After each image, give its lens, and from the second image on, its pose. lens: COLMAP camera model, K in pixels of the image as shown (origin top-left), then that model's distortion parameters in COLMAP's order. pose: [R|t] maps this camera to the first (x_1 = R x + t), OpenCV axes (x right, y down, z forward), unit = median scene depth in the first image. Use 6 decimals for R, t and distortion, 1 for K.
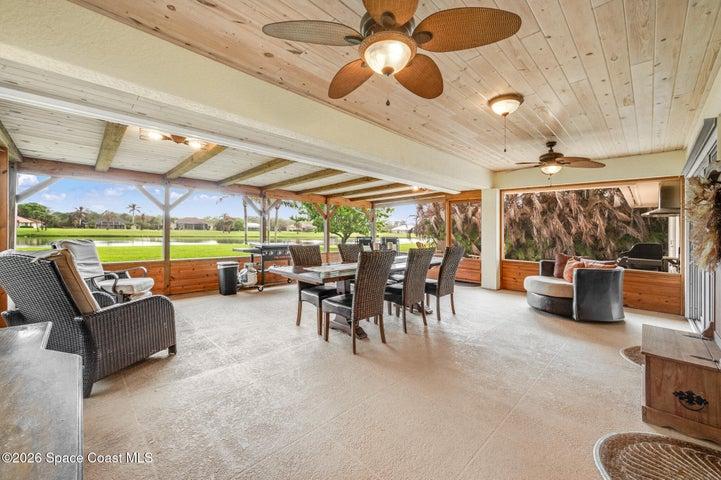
lens RADIAL K [[285.4, 0, 360.9], [0, 285.4, 231.8], [0, 0, 1]] dist [0.000782, -0.000049]
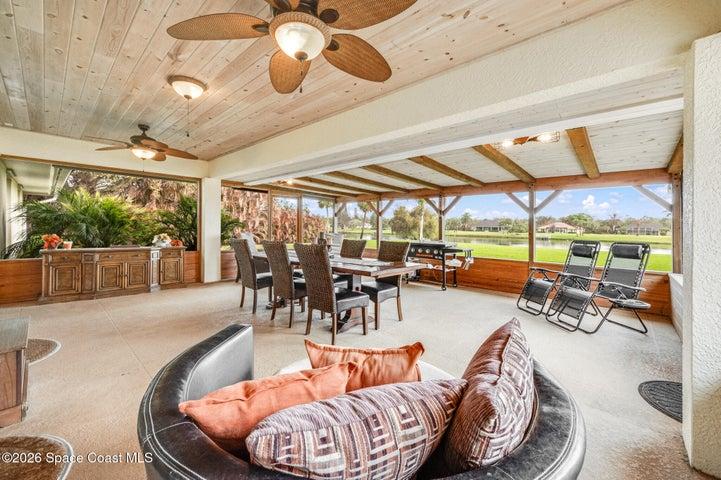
lens RADIAL K [[285.4, 0, 360.9], [0, 285.4, 231.8], [0, 0, 1]] dist [0.000782, -0.000049]
pose [[0.045883, -0.000308, -0.998947, 0.309121], [-0.021580, 0.999766, -0.001299, 0.005892], [0.998714, 0.021617, 0.045866, 0.320854]]
